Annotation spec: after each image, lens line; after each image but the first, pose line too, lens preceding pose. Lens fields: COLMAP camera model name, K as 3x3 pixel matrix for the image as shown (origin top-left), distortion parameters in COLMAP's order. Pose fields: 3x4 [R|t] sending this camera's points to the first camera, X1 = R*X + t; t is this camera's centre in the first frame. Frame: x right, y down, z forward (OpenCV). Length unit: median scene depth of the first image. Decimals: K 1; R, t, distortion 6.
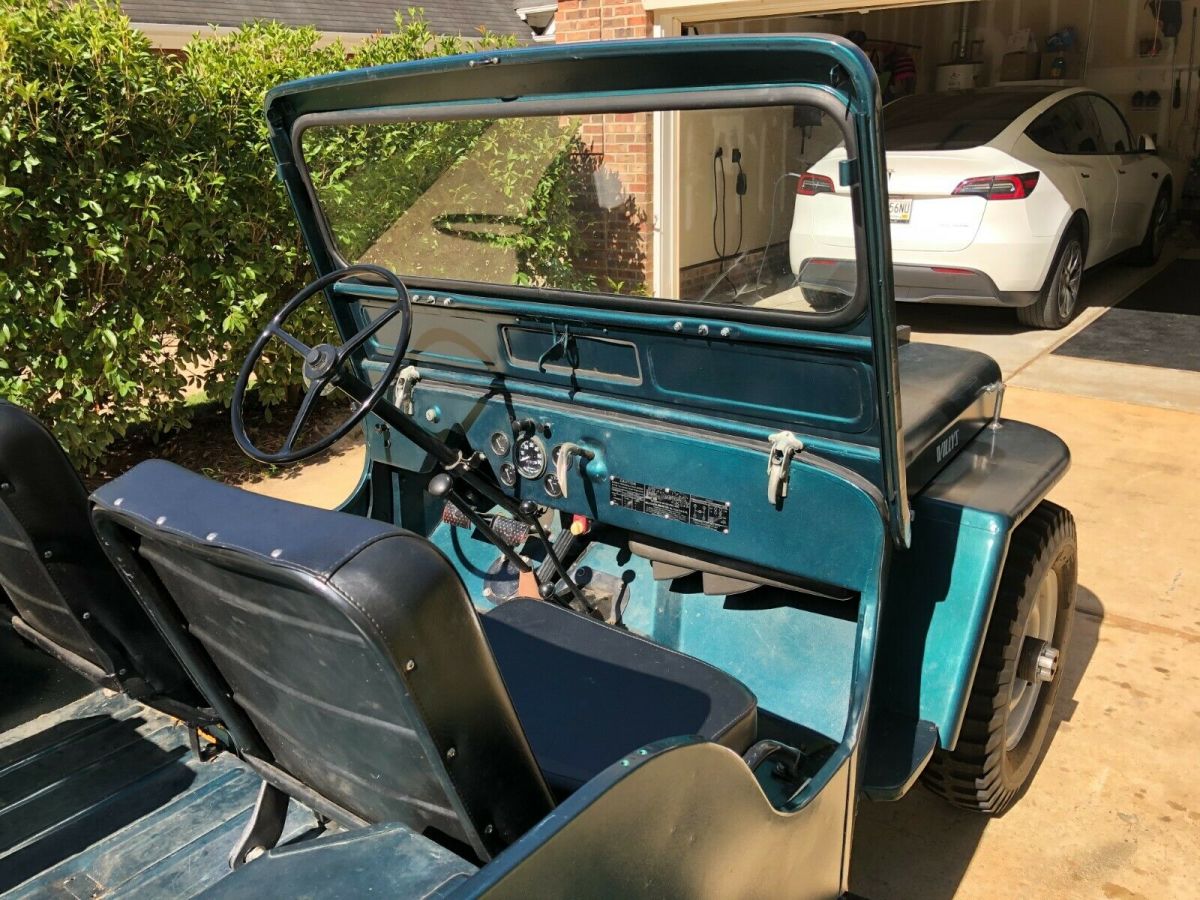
lens RADIAL K [[992.3, 0, 582.1], [0, 992.3, 450.2], [0, 0, 1]] dist [0.019434, -0.017038]
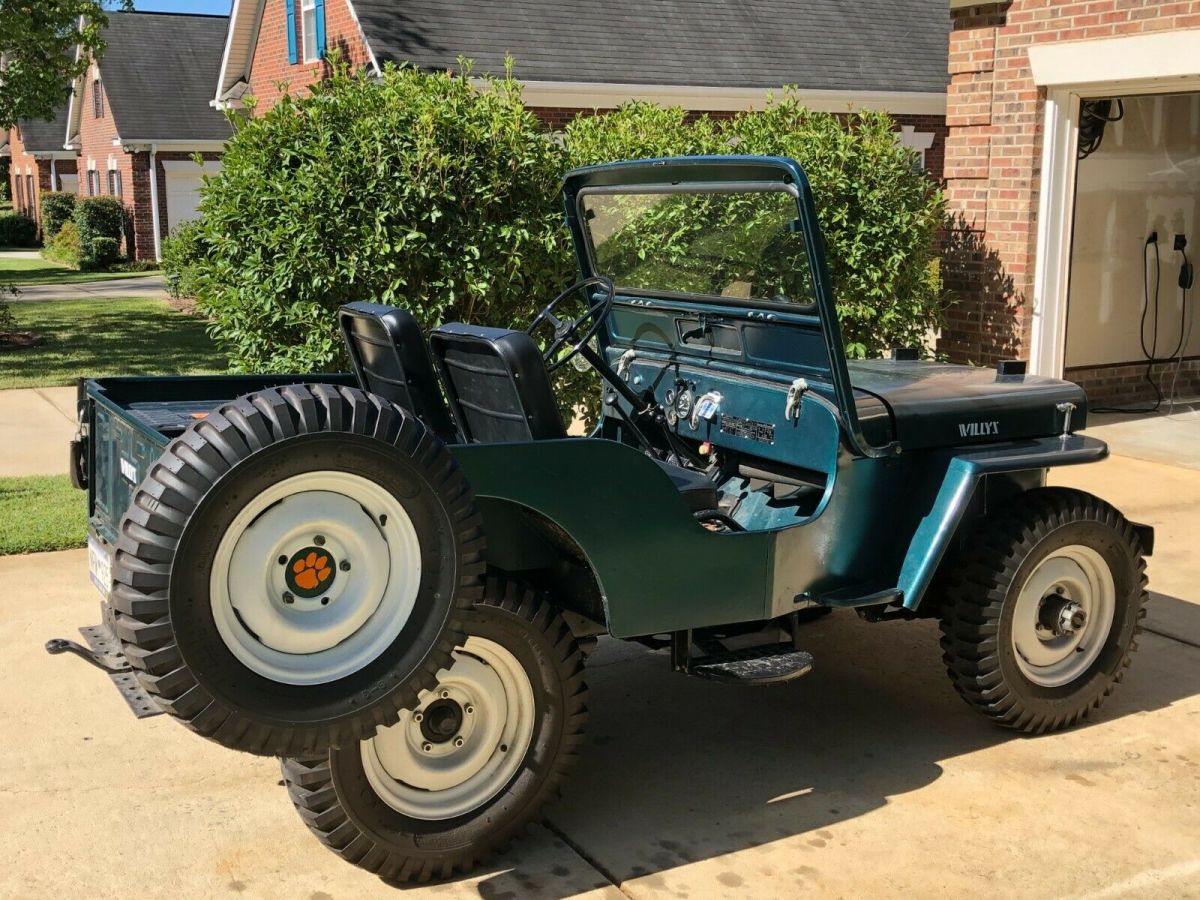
lens RADIAL K [[1406.6, 0, 569.9], [0, 1406.6, 447.9], [0, 0, 1]] dist [0.038167, 0.000000]
pose [[0.920548, 0.100703, -0.377426, 0.285503], [-0.151150, 0.982763, -0.106441, 0.154231], [0.360201, 0.155032, 0.919902, -0.496768]]
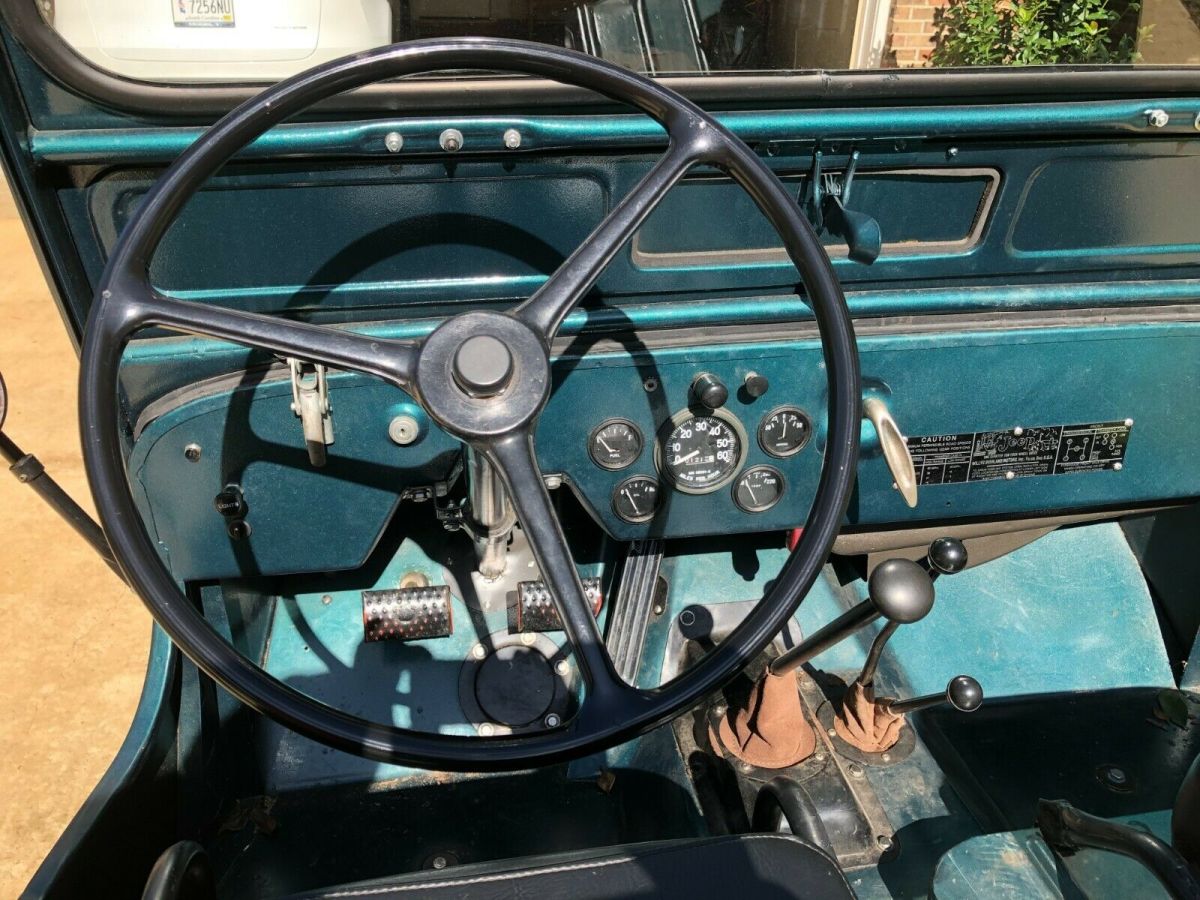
lens RADIAL K [[992.3, 0, 593.9], [0, 992.3, 449.2], [0, 0, 1]] dist [0.019434, -0.017038]
pose [[0.666156, -0.314401, 0.676304, -0.190147], [0.202874, 0.948998, 0.241341, -0.055783], [-0.717689, -0.023566, 0.695965, 0.322935]]
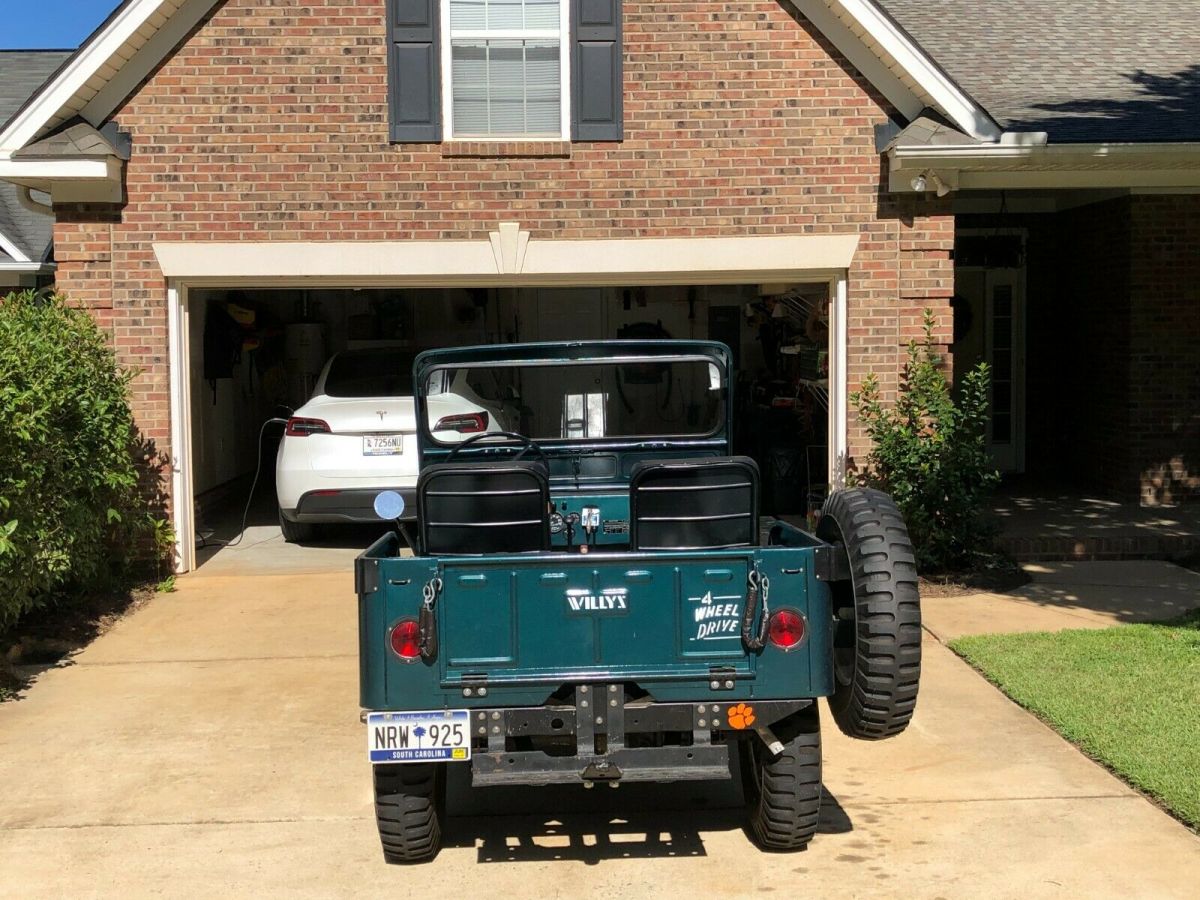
lens RADIAL K [[1406.6, 0, 596.5], [0, 1406.6, 455.3], [0, 0, 1]] dist [0.038167, 0.000000]
pose [[0.761149, -0.036325, 0.647559, -0.853788], [0.205064, 0.960690, -0.187144, 0.199934], [-0.615305, 0.275236, 0.738678, -0.567725]]
